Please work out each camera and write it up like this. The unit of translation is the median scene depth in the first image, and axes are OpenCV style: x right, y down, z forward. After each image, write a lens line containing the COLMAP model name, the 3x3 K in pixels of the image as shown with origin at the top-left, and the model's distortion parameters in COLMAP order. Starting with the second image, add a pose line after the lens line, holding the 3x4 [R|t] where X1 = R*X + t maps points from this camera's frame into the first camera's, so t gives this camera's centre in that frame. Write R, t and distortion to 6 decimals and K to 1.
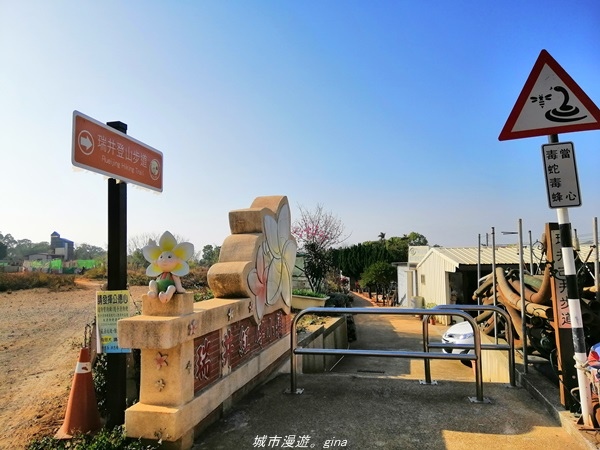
lens RADIAL K [[474.8, 0, 300.0], [0, 474.8, 225.0], [0, 0, 1]] dist [0.054208, -0.008050]
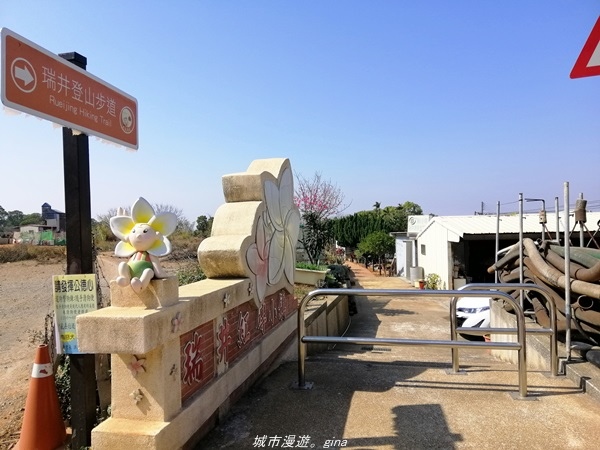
lens RADIAL K [[474.8, 0, 300.0], [0, 474.8, 225.0], [0, 0, 1]] dist [0.054208, -0.008050]
pose [[0.999902, -0.006762, 0.012240, -0.025096], [0.005982, 0.998016, 0.062672, 0.007569], [-0.012640, -0.062593, 0.997959, 0.166397]]
